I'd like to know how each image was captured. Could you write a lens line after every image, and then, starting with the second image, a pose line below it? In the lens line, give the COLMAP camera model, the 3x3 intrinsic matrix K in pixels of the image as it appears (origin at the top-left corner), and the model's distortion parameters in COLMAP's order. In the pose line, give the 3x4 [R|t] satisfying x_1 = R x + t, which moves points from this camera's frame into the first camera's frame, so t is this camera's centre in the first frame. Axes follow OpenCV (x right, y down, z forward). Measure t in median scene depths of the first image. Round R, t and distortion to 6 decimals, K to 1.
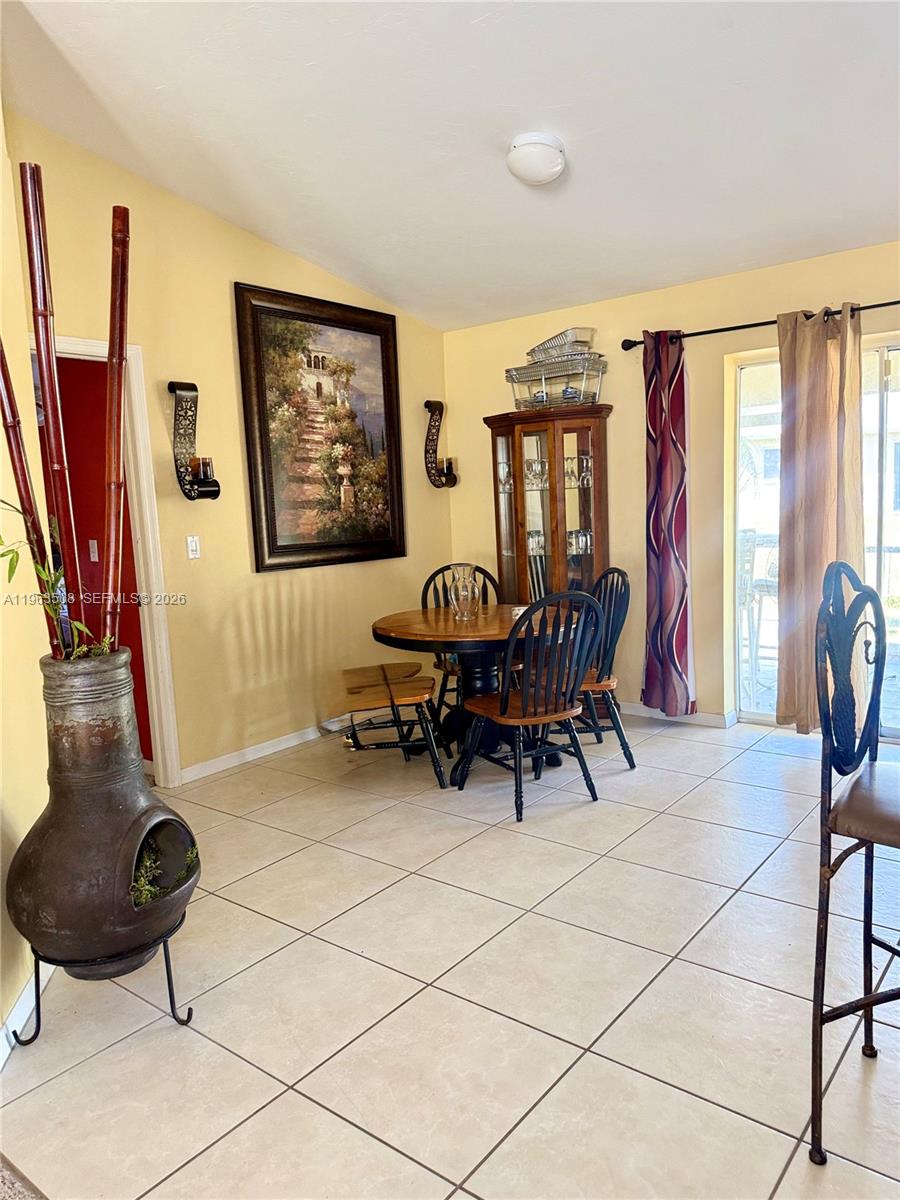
lens RADIAL K [[828.7, 0, 444.1], [0, 828.7, 614.4], [0, 0, 1]] dist [0.047575, -0.052020]
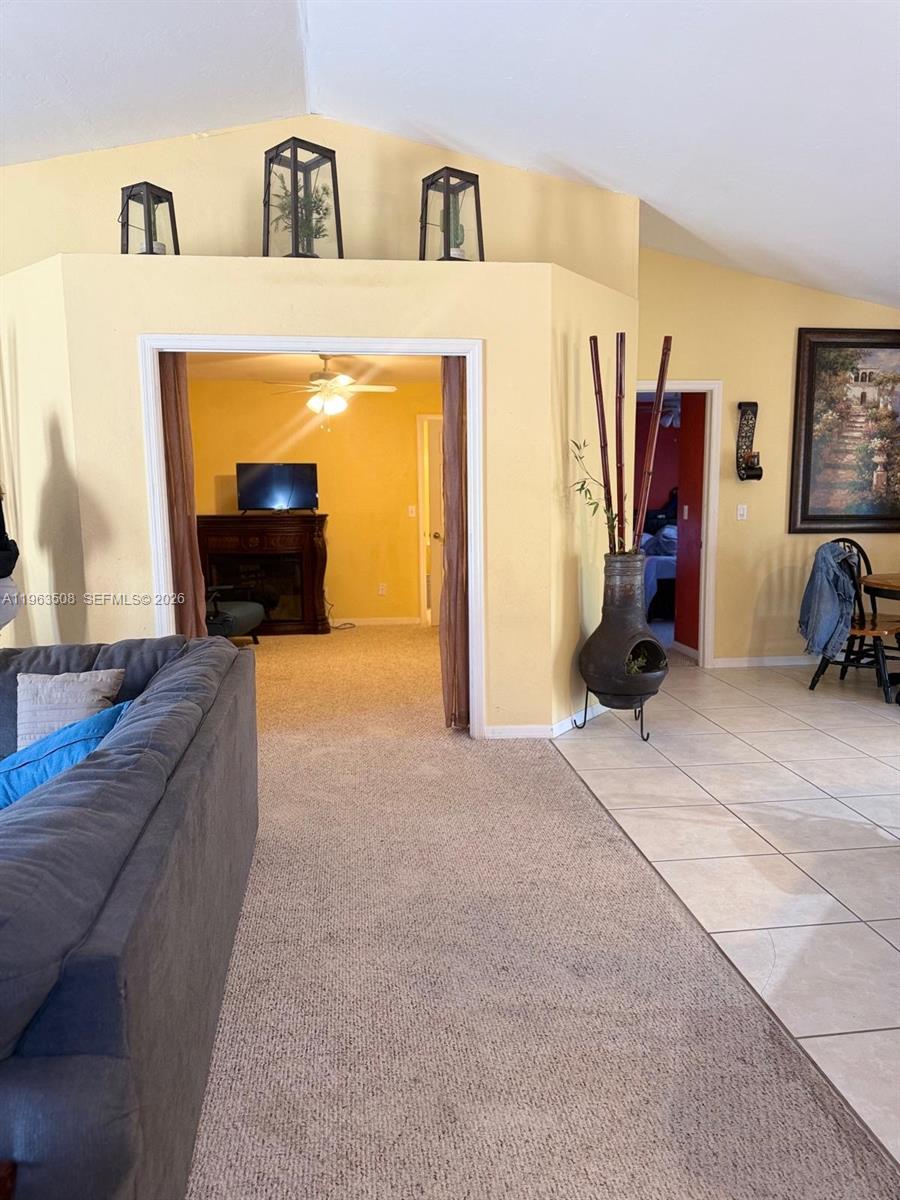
lens RADIAL K [[847.6, 0, 453.2], [0, 847.6, 603.6], [0, 0, 1]] dist [-0.001533, -0.001815]
pose [[0.708211, 0.123542, -0.695108, 0.370334], [-0.115349, 0.991588, 0.058712, 0.047342], [0.696515, 0.038599, 0.716504, -0.398964]]
